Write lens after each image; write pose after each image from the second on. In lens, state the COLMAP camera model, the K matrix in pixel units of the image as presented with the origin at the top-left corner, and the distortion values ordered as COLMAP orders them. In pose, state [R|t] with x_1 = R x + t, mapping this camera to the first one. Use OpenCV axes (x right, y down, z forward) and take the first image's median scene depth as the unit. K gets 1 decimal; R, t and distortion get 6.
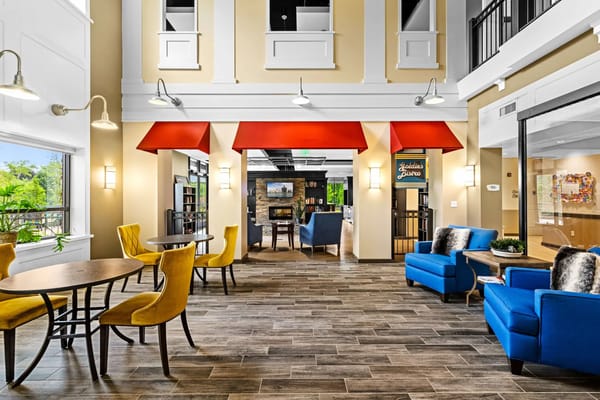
lens RADIAL K [[271.6, 0, 296.8], [0, 271.6, 197.4], [0, 0, 1]] dist [0.003286, -0.001710]
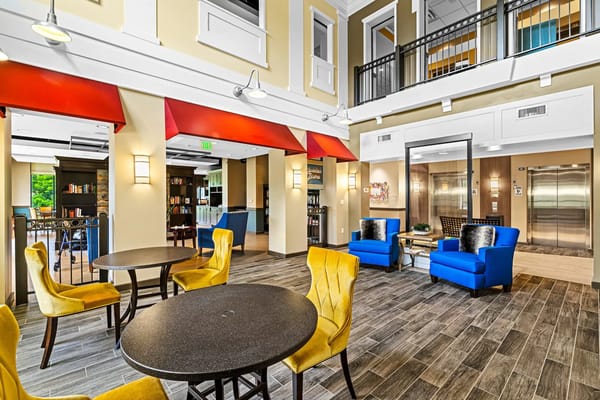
lens RADIAL K [[271.6, 0, 297.7], [0, 271.6, 197.2], [0, 0, 1]] dist [0.003286, -0.001710]
pose [[0.734689, 0.004507, 0.678389, -0.639547], [-0.005029, 0.999987, -0.001197, 0.004706], [-0.678385, -0.002532, 0.734702, 0.255721]]
